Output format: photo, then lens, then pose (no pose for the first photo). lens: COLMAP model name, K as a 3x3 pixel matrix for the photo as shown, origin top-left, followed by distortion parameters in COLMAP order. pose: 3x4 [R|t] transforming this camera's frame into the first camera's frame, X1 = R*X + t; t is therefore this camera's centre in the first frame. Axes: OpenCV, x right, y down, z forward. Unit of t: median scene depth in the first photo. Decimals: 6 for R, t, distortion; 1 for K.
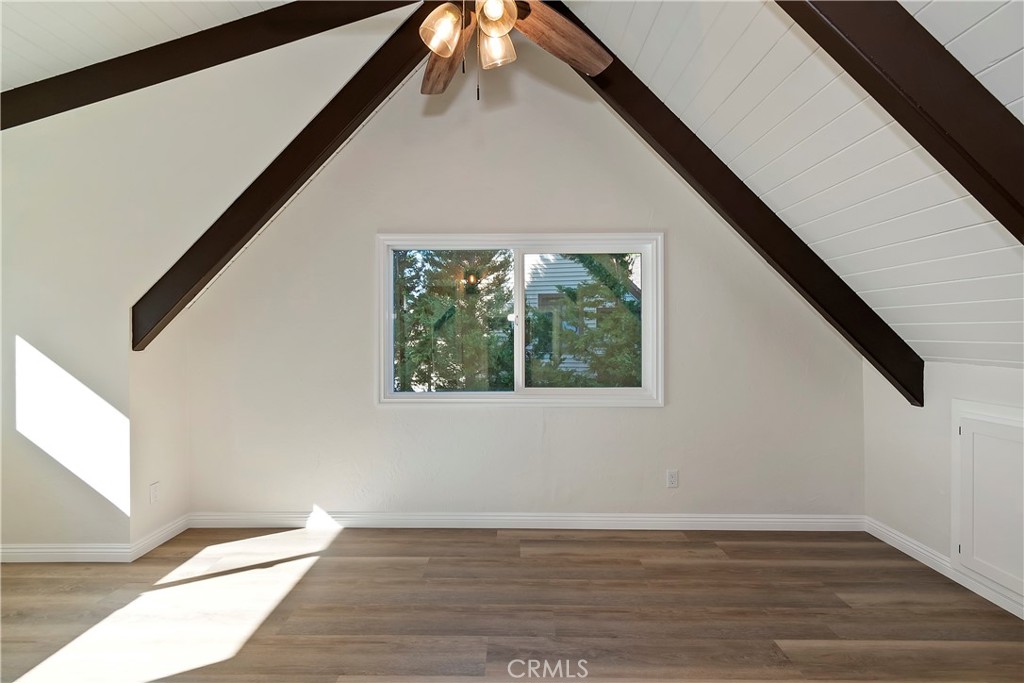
lens RADIAL K [[450.9, 0, 513.2], [0, 450.9, 337.4], [0, 0, 1]] dist [0.000044, -0.000631]
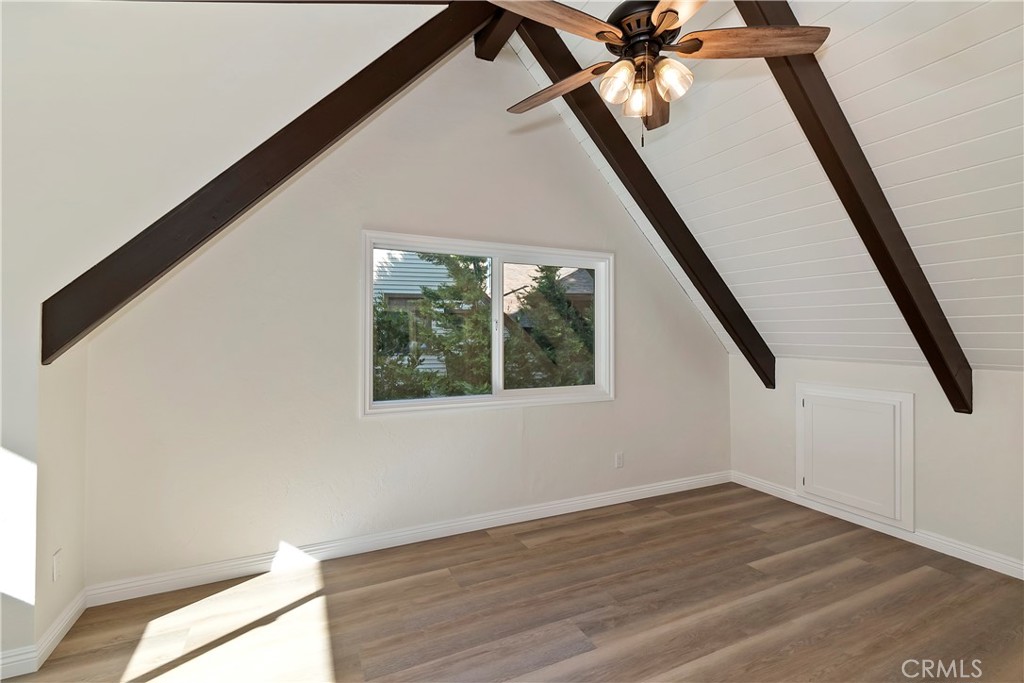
lens RADIAL K [[450.9, 0, 513.2], [0, 450.9, 337.4], [0, 0, 1]] dist [0.000044, -0.000631]
pose [[0.900186, -0.001267, 0.435505, -0.487802], [0.000122, 0.999996, 0.002657, -0.017414], [-0.435506, -0.002339, 0.900183, 0.054746]]
